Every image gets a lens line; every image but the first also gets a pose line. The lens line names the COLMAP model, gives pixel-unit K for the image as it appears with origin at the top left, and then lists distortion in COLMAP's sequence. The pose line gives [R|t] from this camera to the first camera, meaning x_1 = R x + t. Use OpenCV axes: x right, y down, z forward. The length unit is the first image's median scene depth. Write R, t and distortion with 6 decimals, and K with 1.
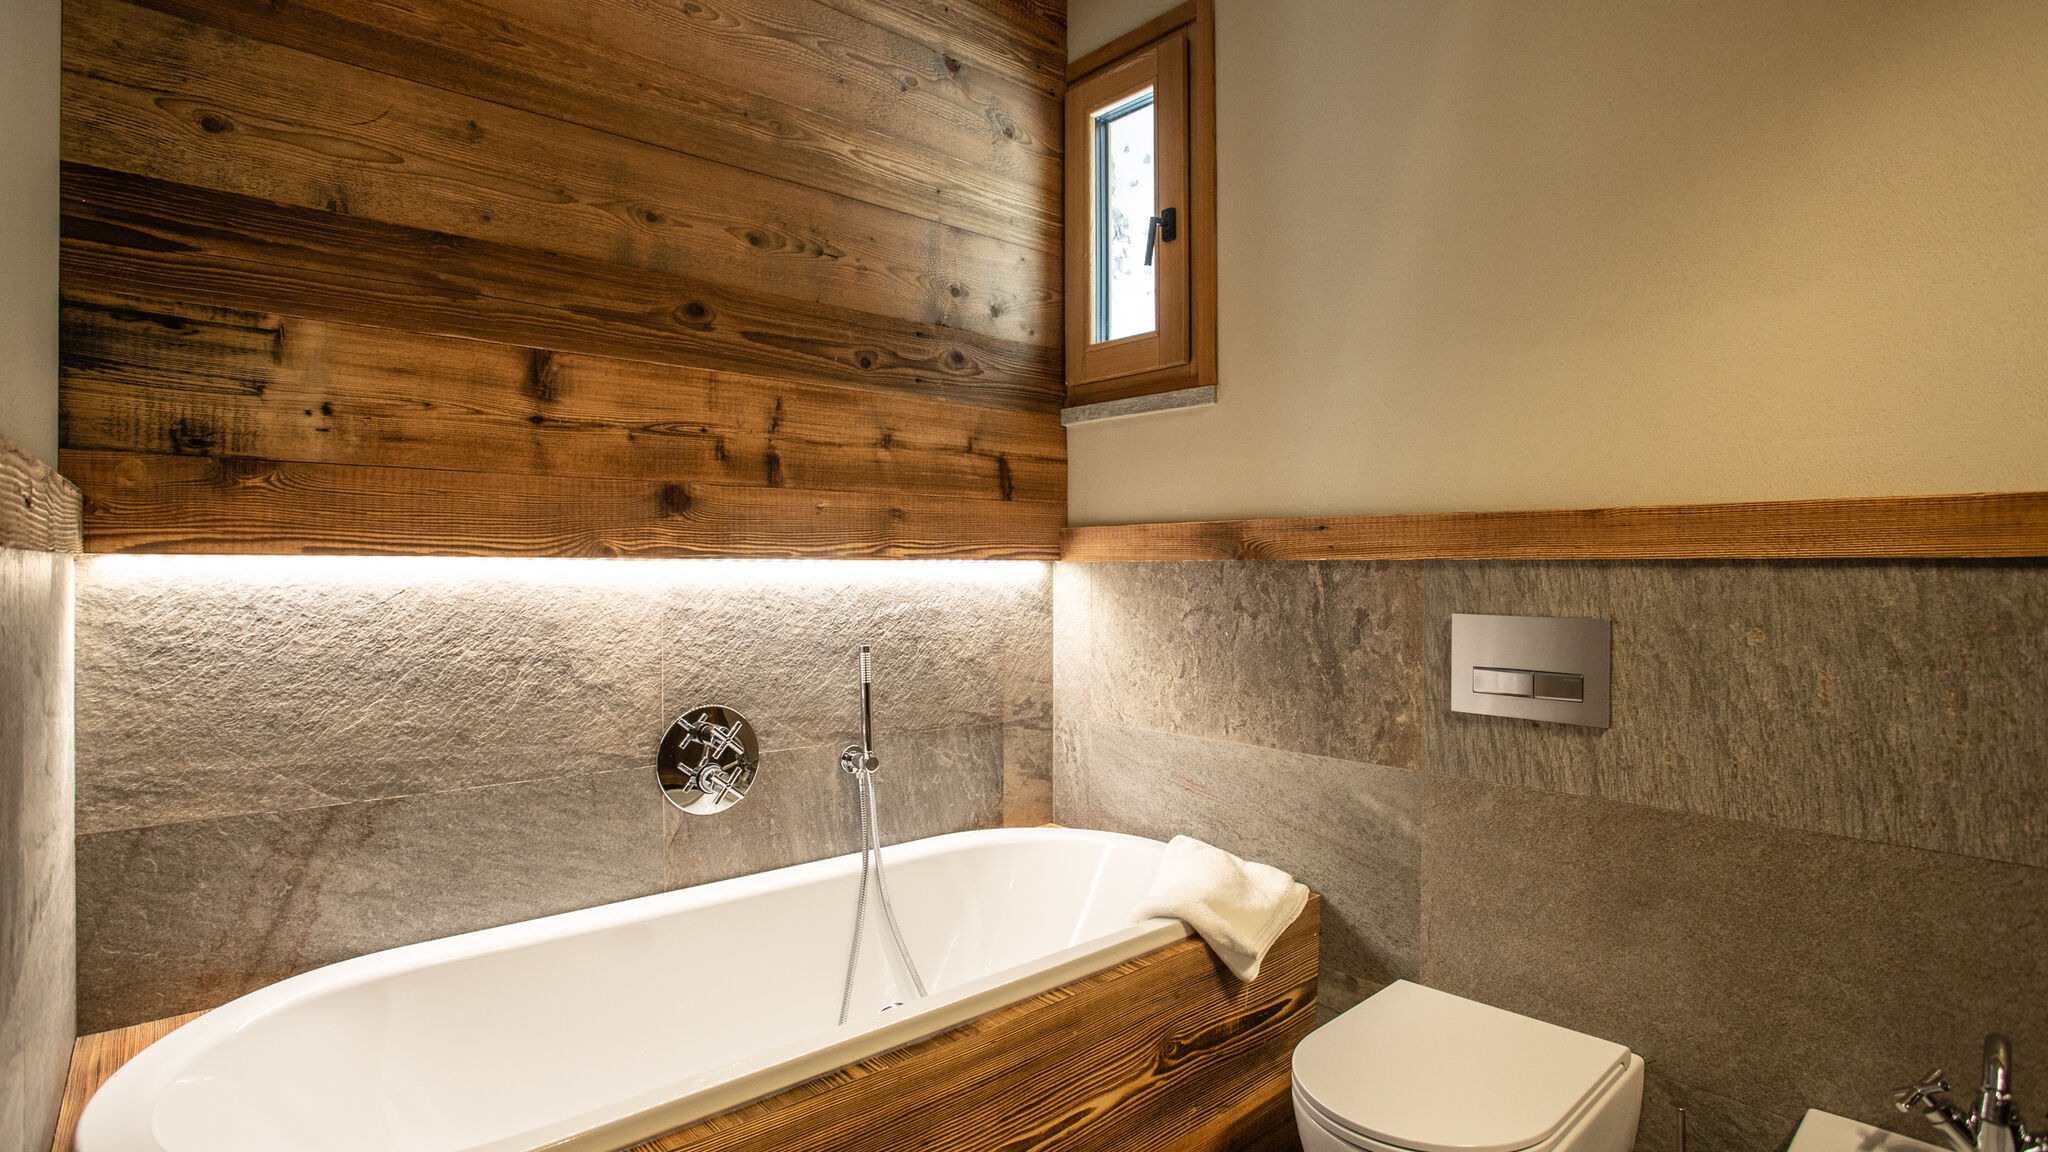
lens RADIAL K [[1011.5, 0, 1020.2], [0, 1011.5, 570.3], [0, 0, 1]] dist [-0.063638, 0.035533]
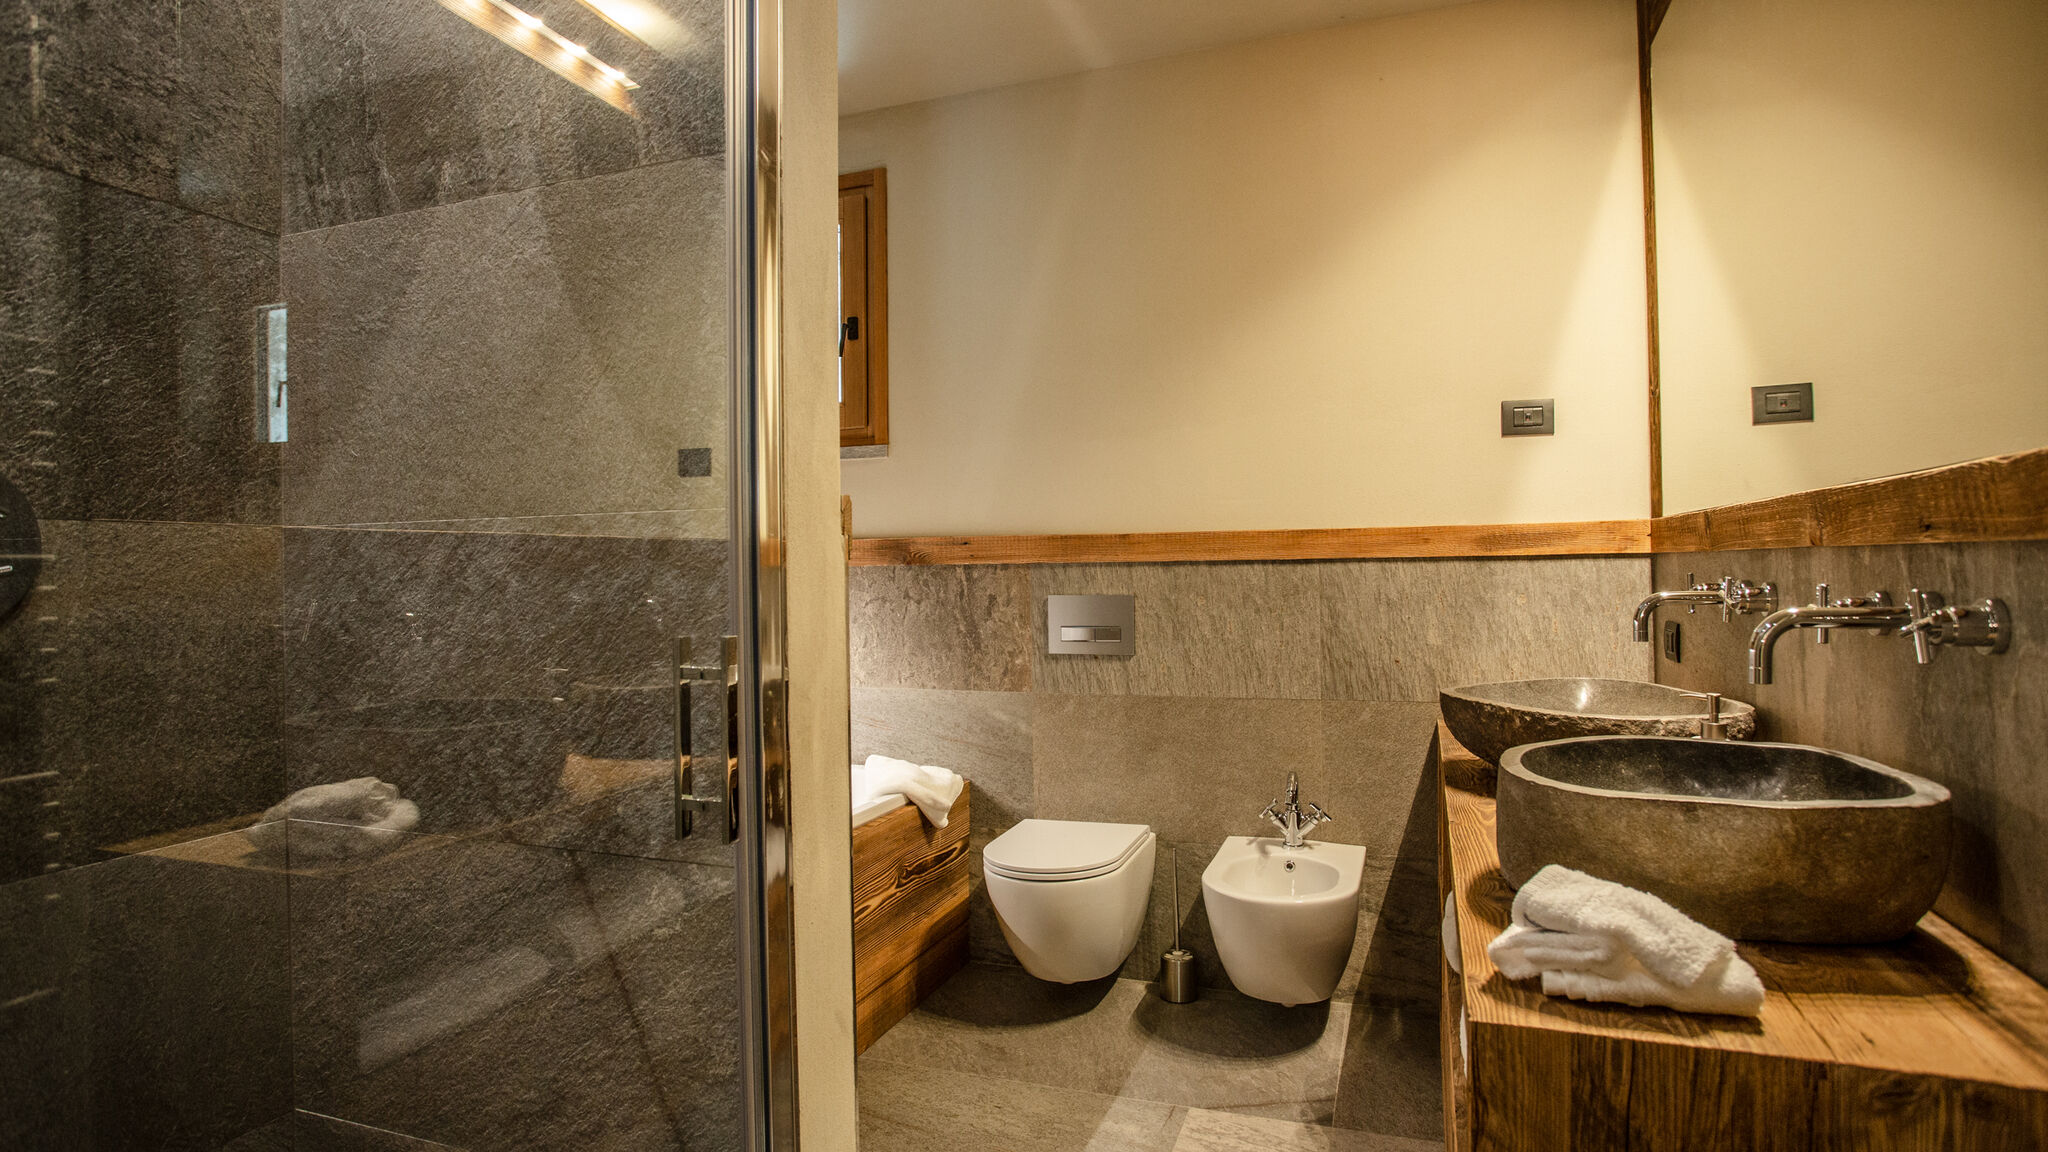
lens RADIAL K [[1083.7, 0, 1024.0], [0, 1083.7, 576.0], [0, 0, 1]] dist [0.000428, 0.000044]
pose [[0.884728, -0.015888, 0.465837, -0.444800], [0.016076, 0.999864, 0.003571, 0.004109], [-0.465831, 0.004330, 0.884863, -0.580337]]
